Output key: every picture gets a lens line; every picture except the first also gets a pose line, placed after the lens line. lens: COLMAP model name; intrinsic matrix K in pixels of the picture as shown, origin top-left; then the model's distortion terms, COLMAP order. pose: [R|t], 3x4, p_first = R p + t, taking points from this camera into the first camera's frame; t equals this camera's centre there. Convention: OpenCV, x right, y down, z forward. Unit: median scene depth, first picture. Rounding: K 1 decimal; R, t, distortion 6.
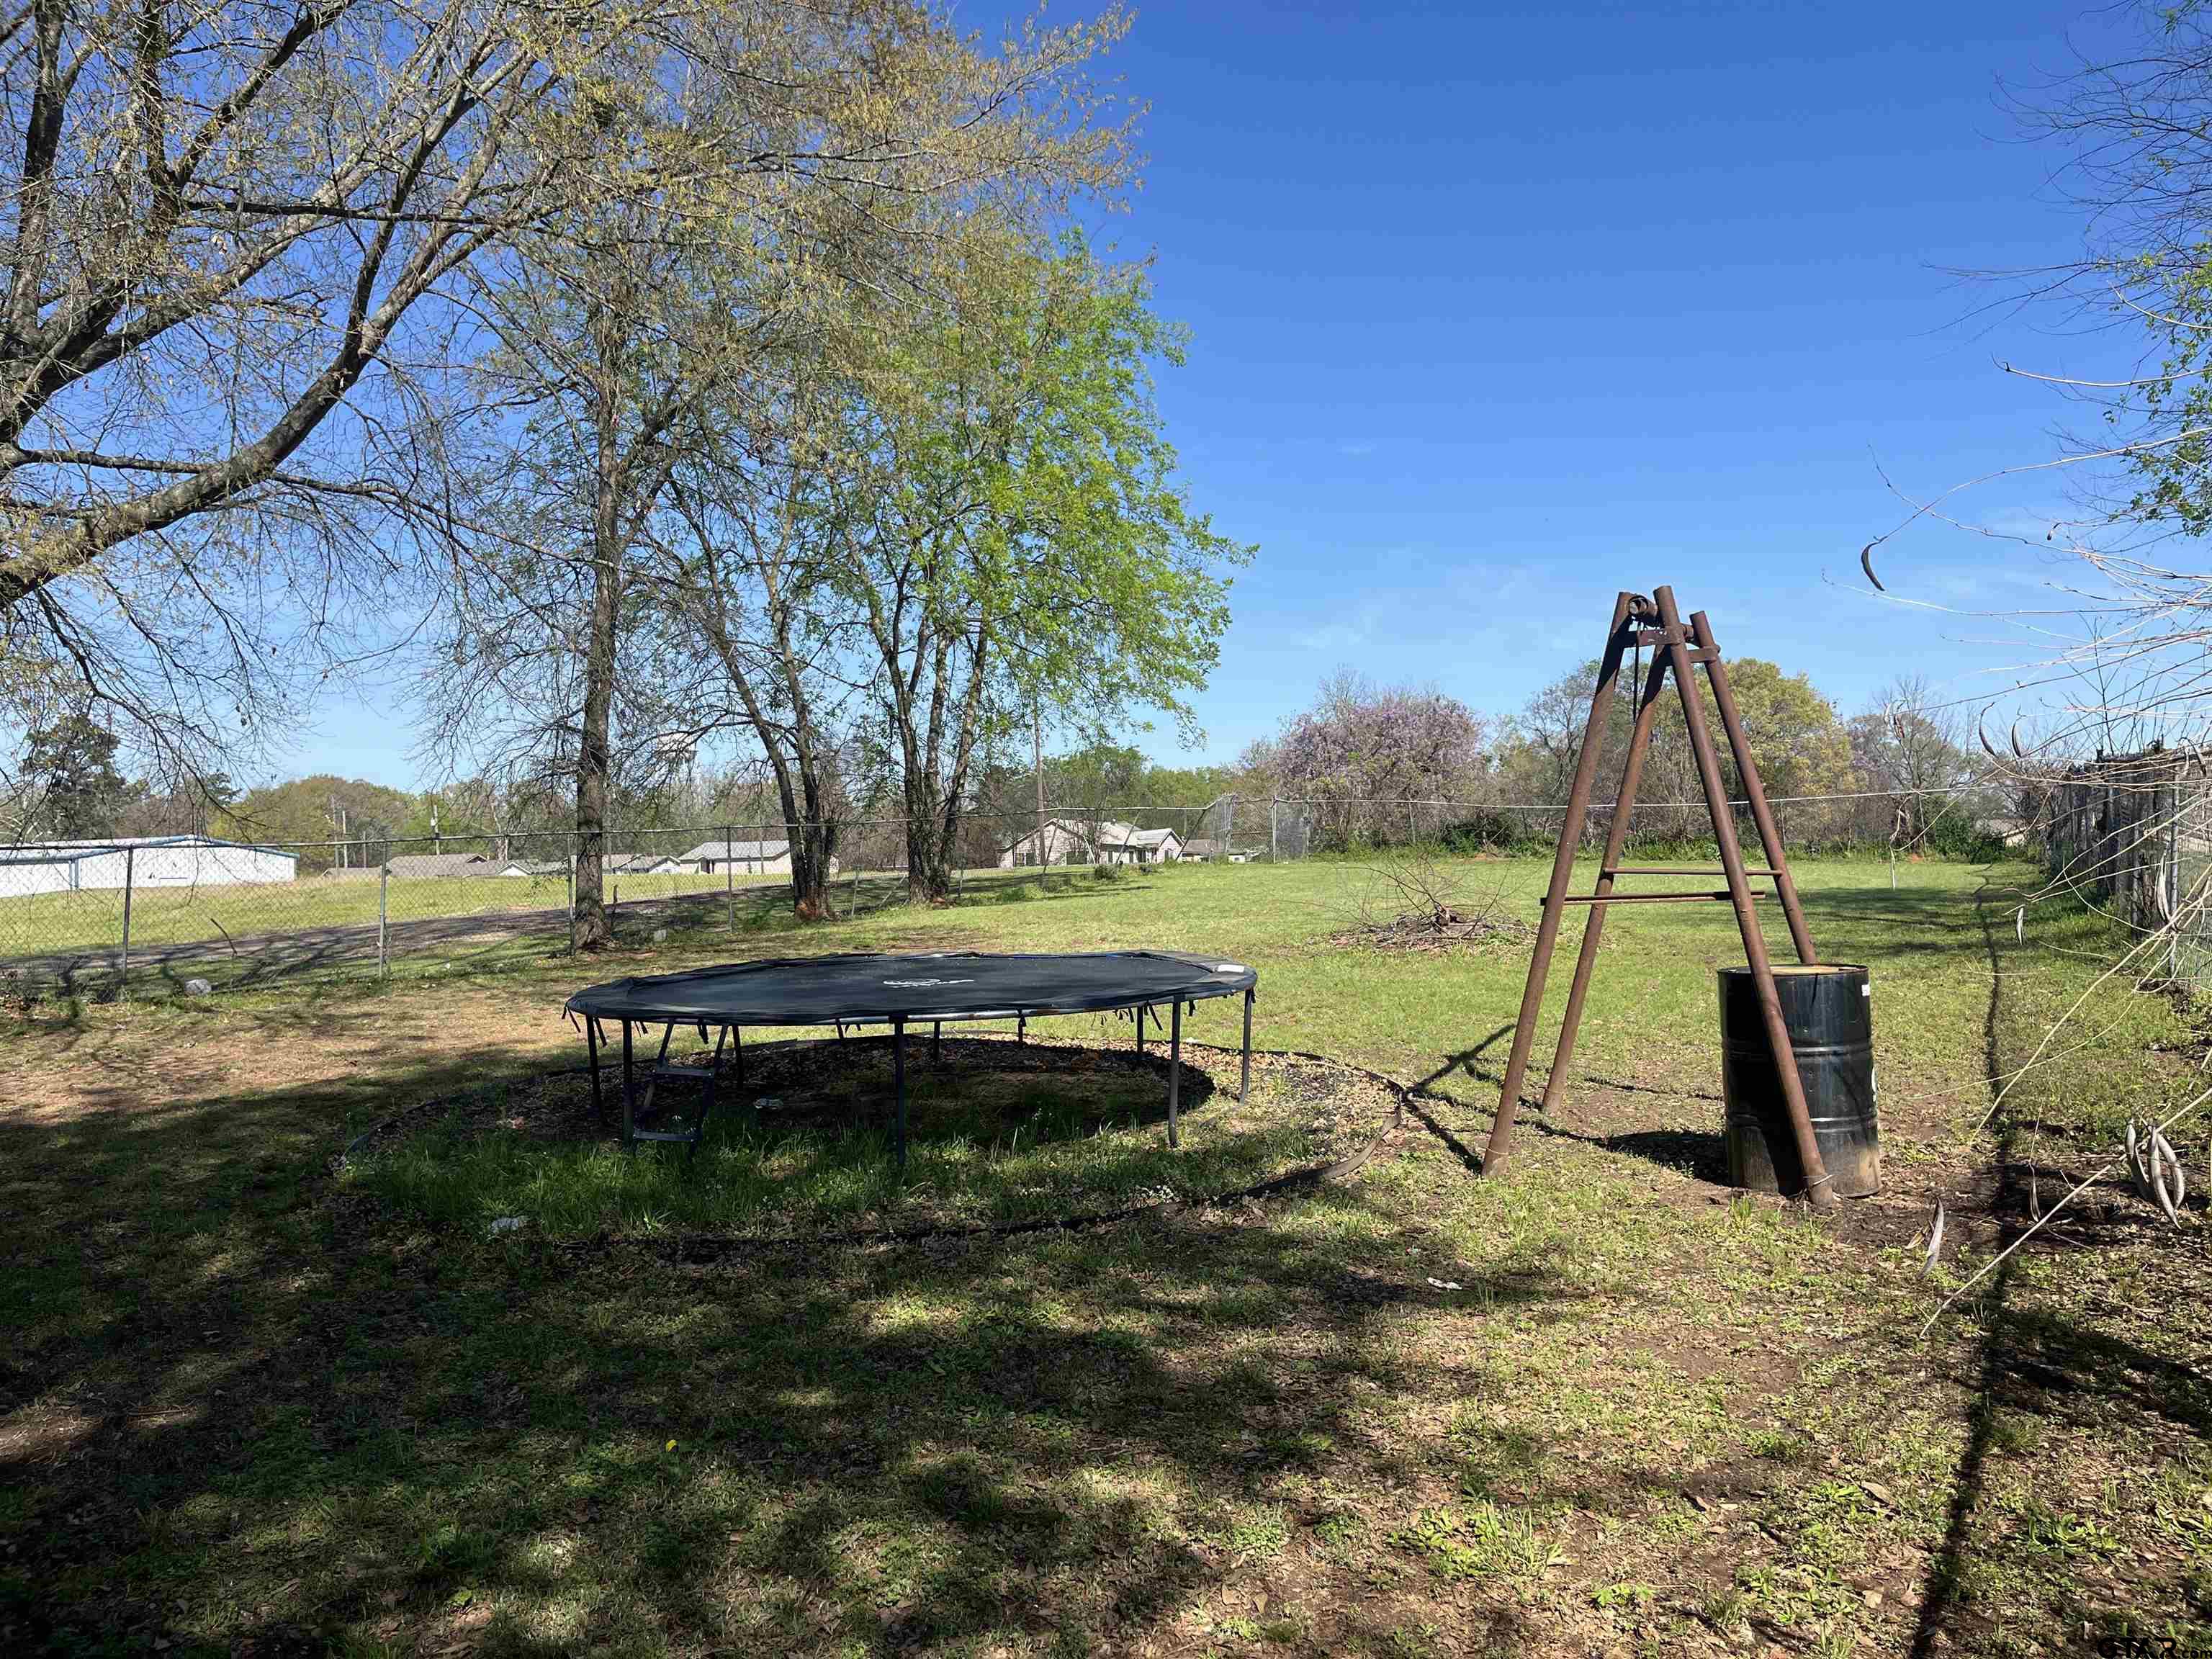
lens RADIAL K [[1795.1, 0, 1106.0], [0, 1795.1, 829.5], [0, 0, 1]] dist [0.045127, -0.005606]
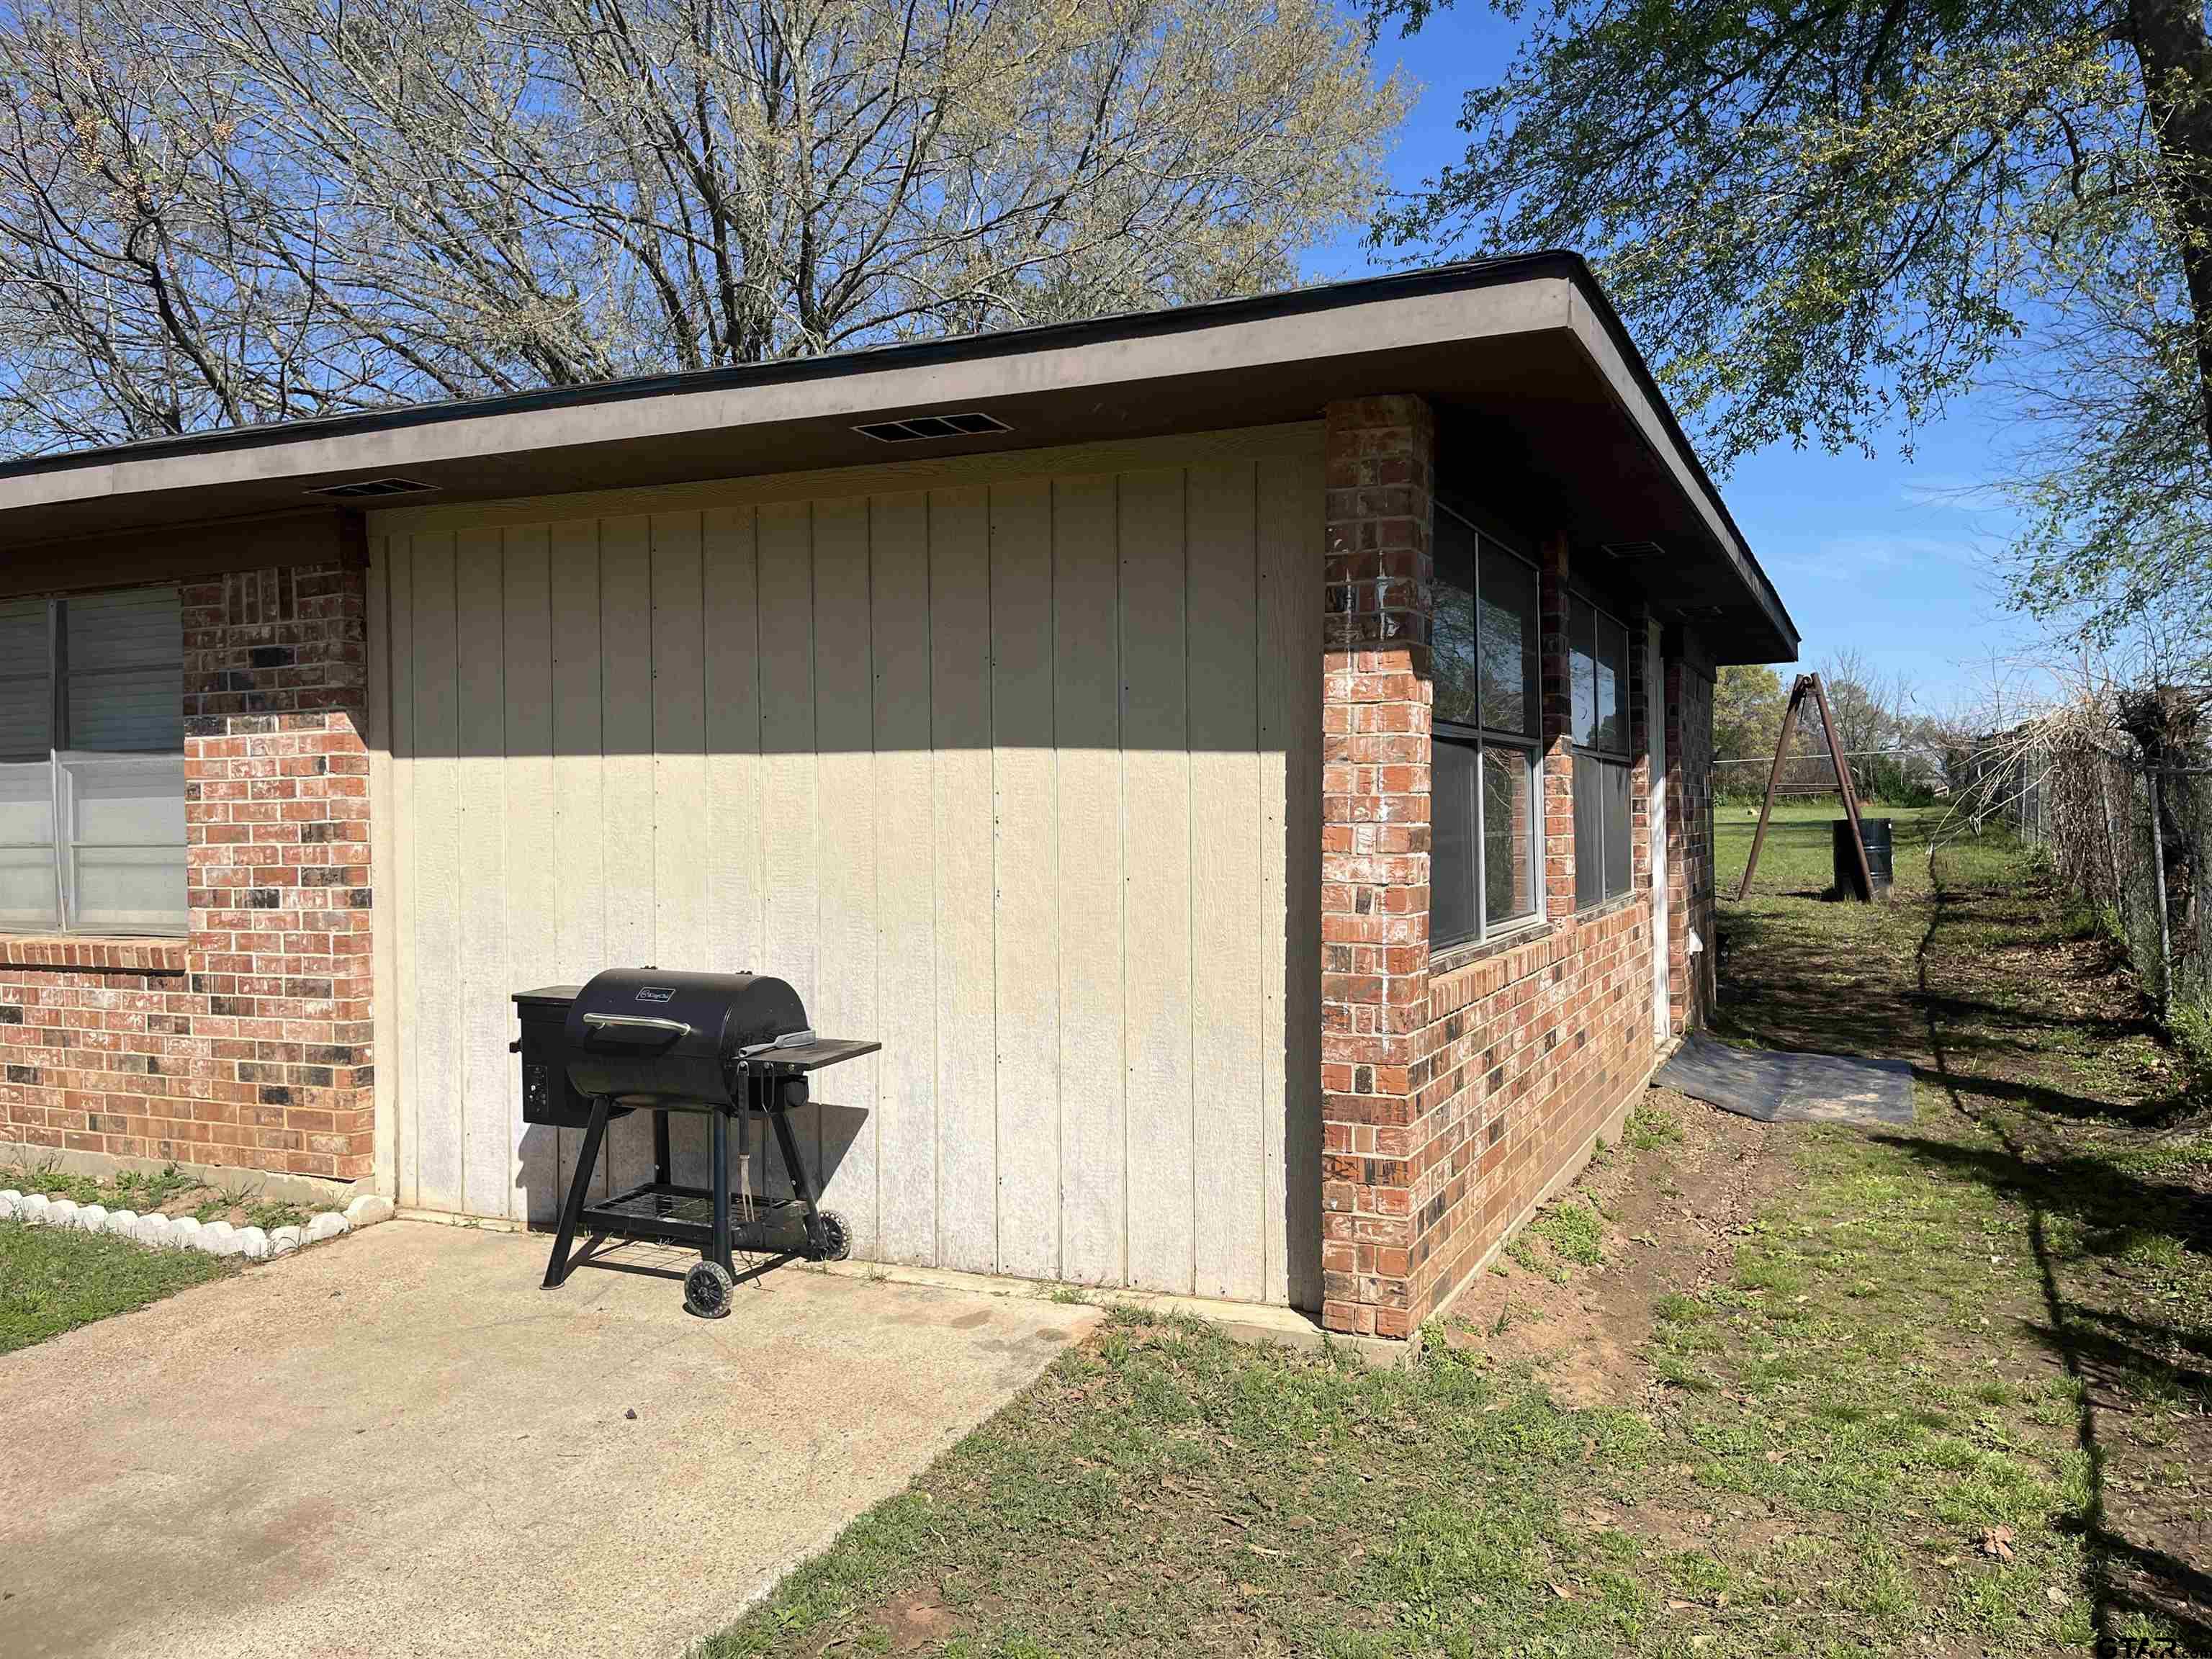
lens RADIAL K [[1795.1, 0, 1106.0], [0, 1795.1, 829.5], [0, 0, 1]] dist [0.045127, -0.005606]
pose [[0.999392, 0.007250, 0.034092, -0.181287], [-0.008088, 0.999667, 0.024513, 0.007937], [-0.033903, -0.024773, 0.999118, -0.356981]]
